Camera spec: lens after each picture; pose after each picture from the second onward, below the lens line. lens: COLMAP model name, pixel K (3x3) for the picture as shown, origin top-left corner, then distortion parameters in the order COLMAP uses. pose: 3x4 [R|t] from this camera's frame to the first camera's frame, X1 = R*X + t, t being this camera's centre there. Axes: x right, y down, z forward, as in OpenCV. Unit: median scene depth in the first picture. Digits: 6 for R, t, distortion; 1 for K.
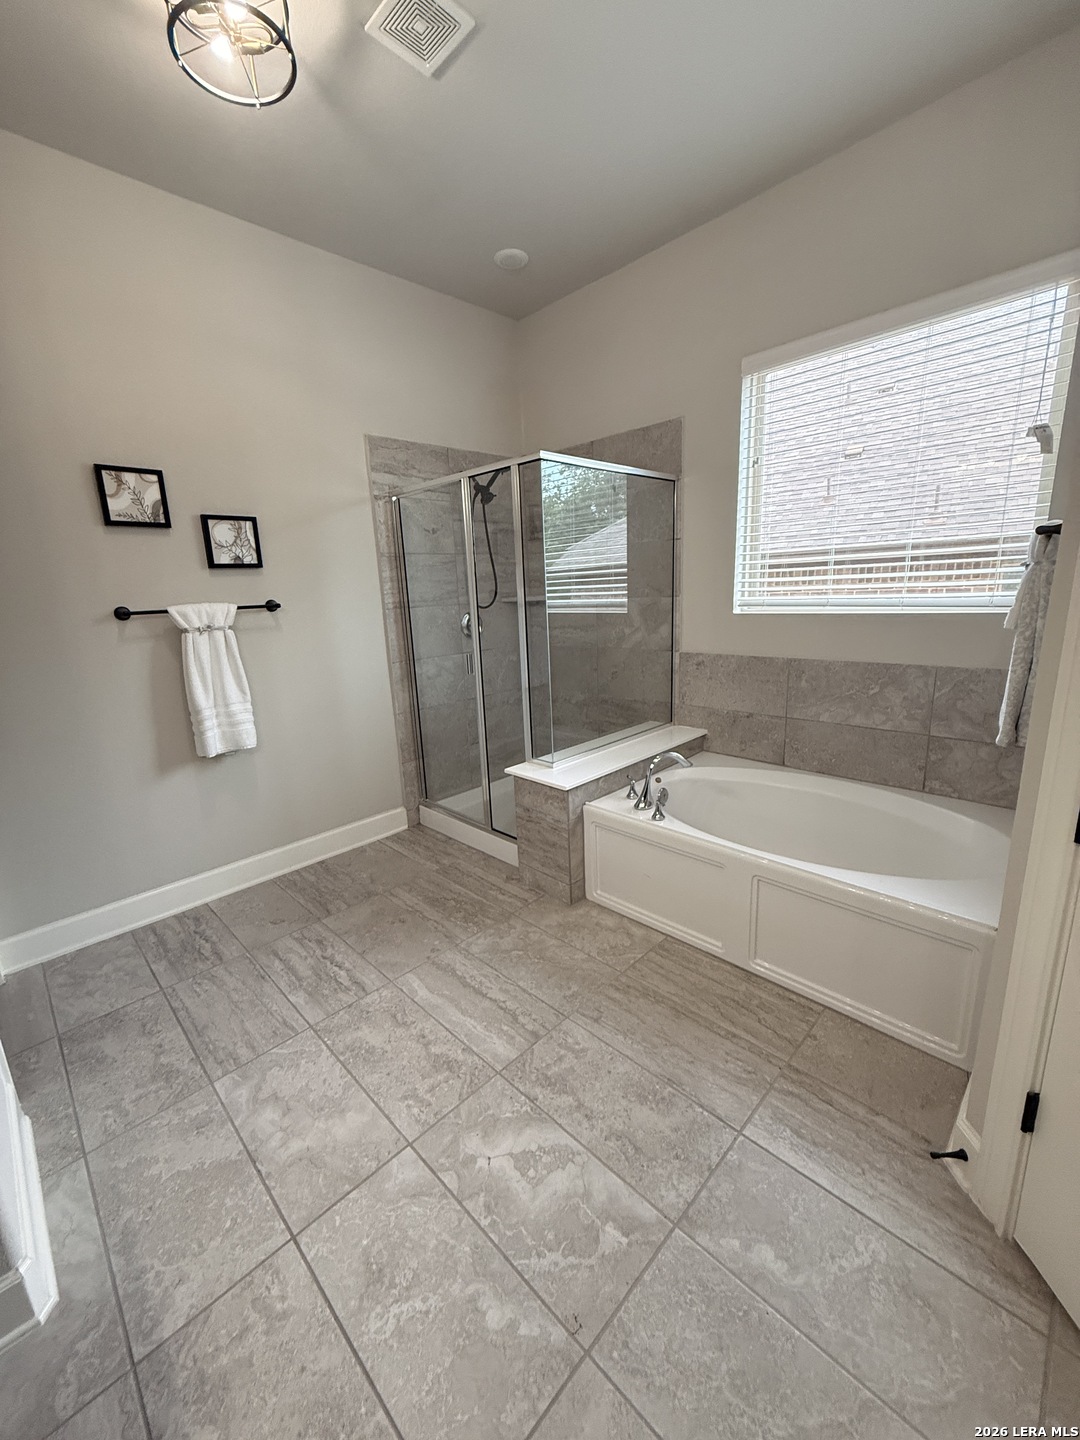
lens RADIAL K [[571.4, 0, 537.4], [0, 571.4, 717.5], [0, 0, 1]] dist [0.000602, -0.000462]
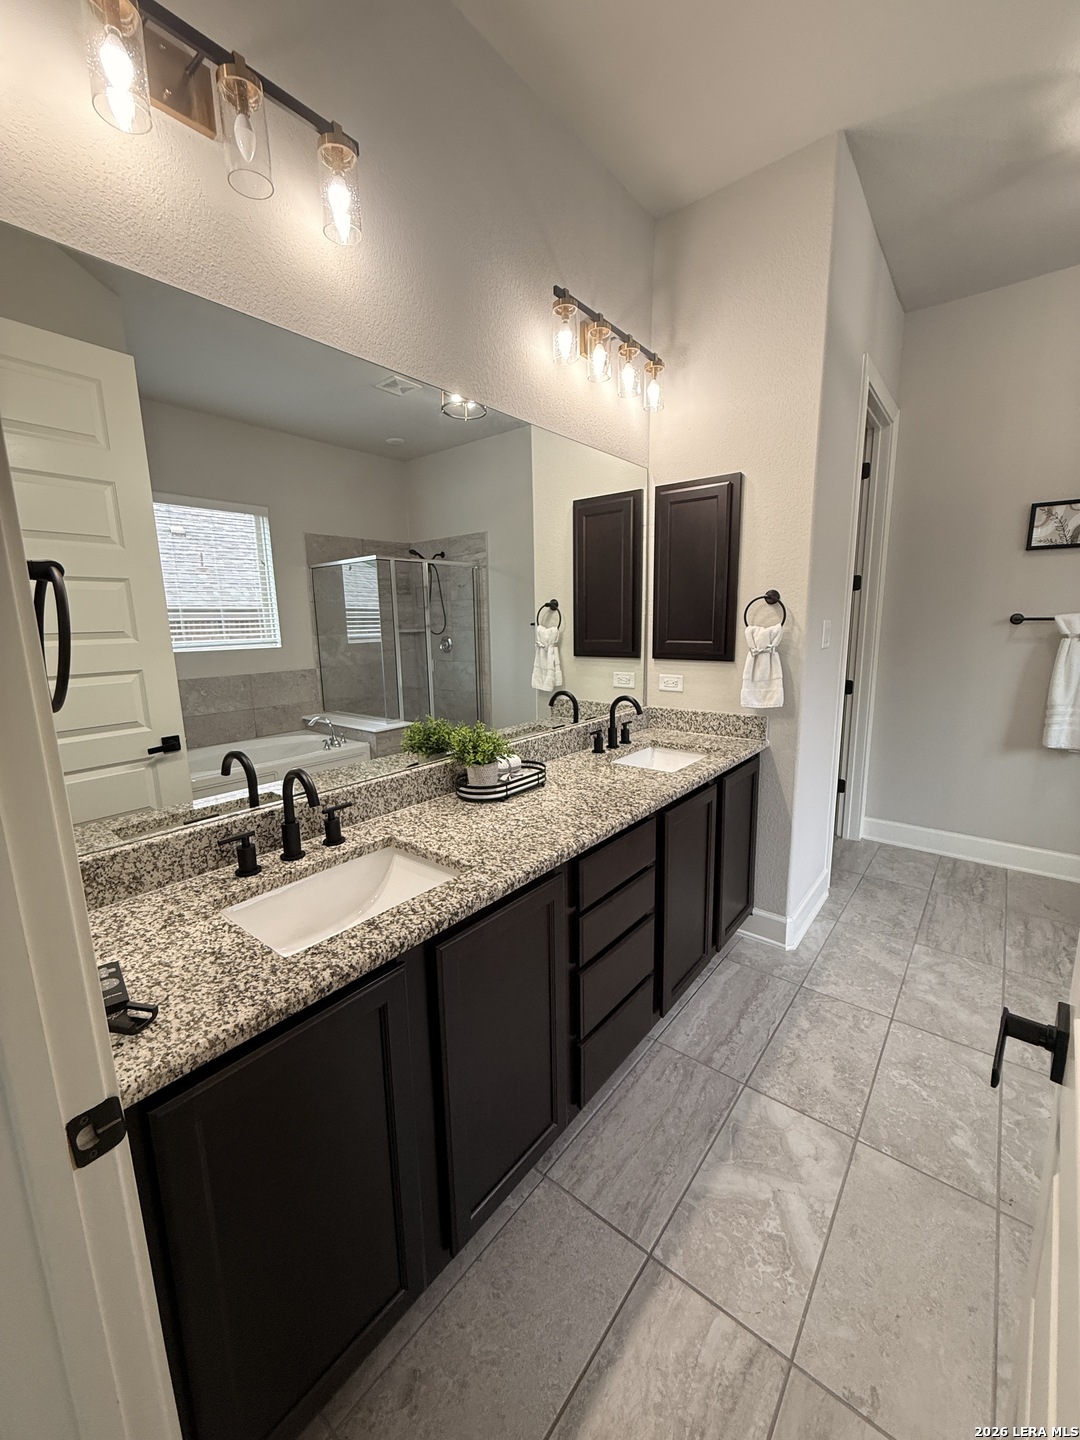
lens RADIAL K [[571.4, 0, 540.9], [0, 571.4, 721.5], [0, 0, 1]] dist [0.000602, -0.000462]
pose [[0.105660, 0.215405, -0.970792, 0.462246], [-0.211217, 0.958841, 0.189765, 0.019189], [0.971712, 0.184997, 0.146808, -0.178655]]
